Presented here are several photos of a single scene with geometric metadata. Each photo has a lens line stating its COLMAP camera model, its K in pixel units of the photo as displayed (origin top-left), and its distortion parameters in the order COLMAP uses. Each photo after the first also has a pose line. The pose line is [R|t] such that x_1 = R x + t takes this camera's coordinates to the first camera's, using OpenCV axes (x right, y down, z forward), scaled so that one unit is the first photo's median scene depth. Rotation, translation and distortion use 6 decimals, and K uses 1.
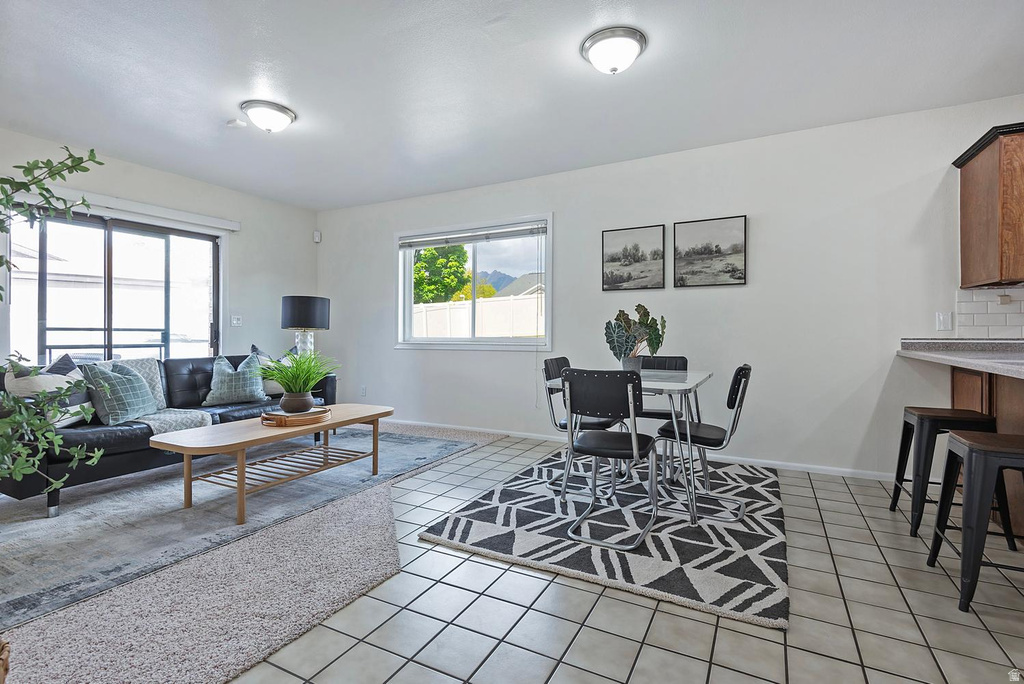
lens RADIAL K [[477.6, 0, 516.2], [0, 477.6, 326.2], [0, 0, 1]] dist [0.042667, -0.023679]
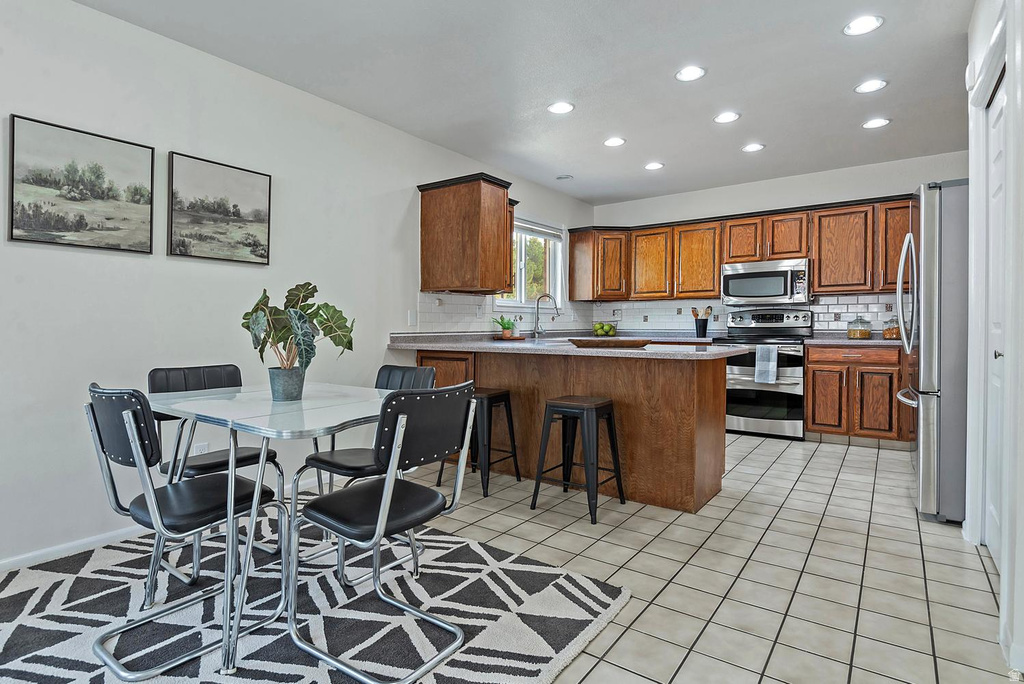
lens RADIAL K [[529.5, 0, 510.6], [0, 529.5, 328.3], [0, 0, 1]] dist [0.035397, -0.029635]
pose [[0.144790, -0.001380, 0.989461, -0.290339], [-0.010612, 0.999939, 0.002947, 0.006852], [-0.989406, -0.010927, 0.144766, 0.463008]]
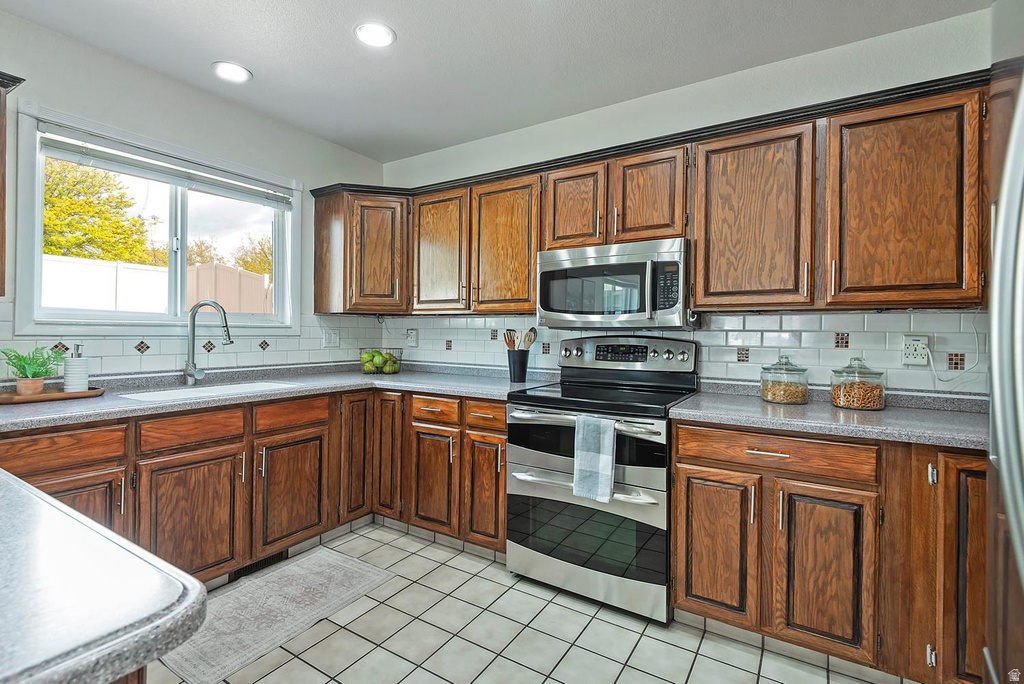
lens RADIAL K [[477.6, 0, 516.2], [0, 477.6, 326.2], [0, 0, 1]] dist [0.042667, -0.023679]
pose [[0.073079, 0.019001, 0.997145, 0.467765], [-0.024550, 0.999550, -0.017247, -0.043033], [-0.997024, -0.023220, 0.073513, 0.113606]]
